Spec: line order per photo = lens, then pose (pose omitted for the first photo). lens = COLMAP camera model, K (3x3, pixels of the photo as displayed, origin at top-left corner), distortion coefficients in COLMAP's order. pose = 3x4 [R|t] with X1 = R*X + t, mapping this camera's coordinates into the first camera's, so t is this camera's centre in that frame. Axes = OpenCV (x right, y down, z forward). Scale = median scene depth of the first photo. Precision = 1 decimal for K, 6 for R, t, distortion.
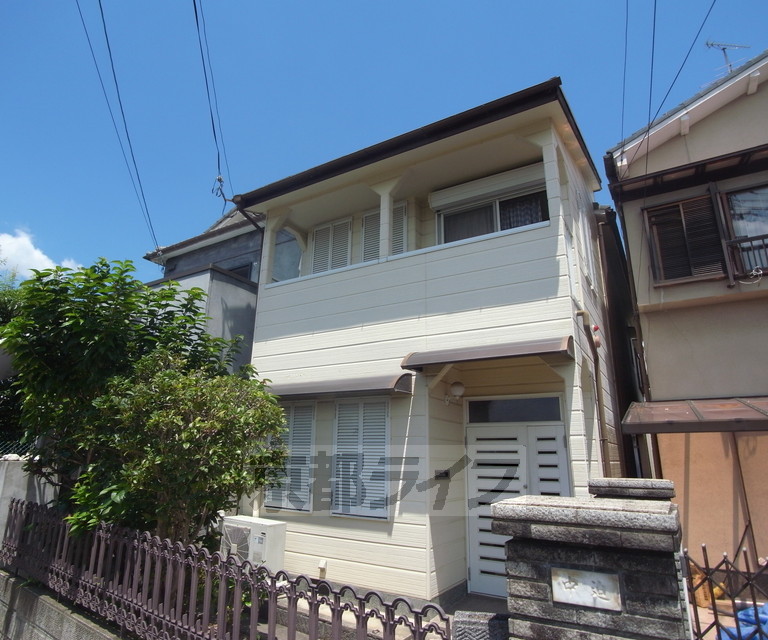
lens RADIAL K [[467.6, 0, 384.0], [0, 467.6, 320.0], [0, 0, 1]] dist [-0.068182, 0.050288]
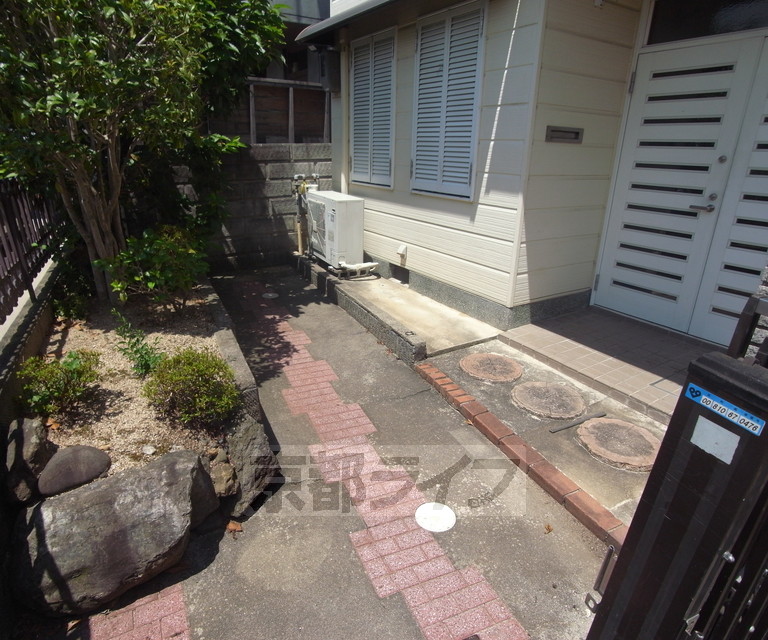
lens RADIAL K [[467.6, 0, 384.0], [0, 467.6, 320.0], [0, 0, 1]] dist [-0.068182, 0.050288]
pose [[0.894436, 0.156439, -0.418941, 0.203884], [0.123167, 0.814407, 0.567073, 0.156903], [0.429901, -0.558810, 0.709166, 0.325452]]
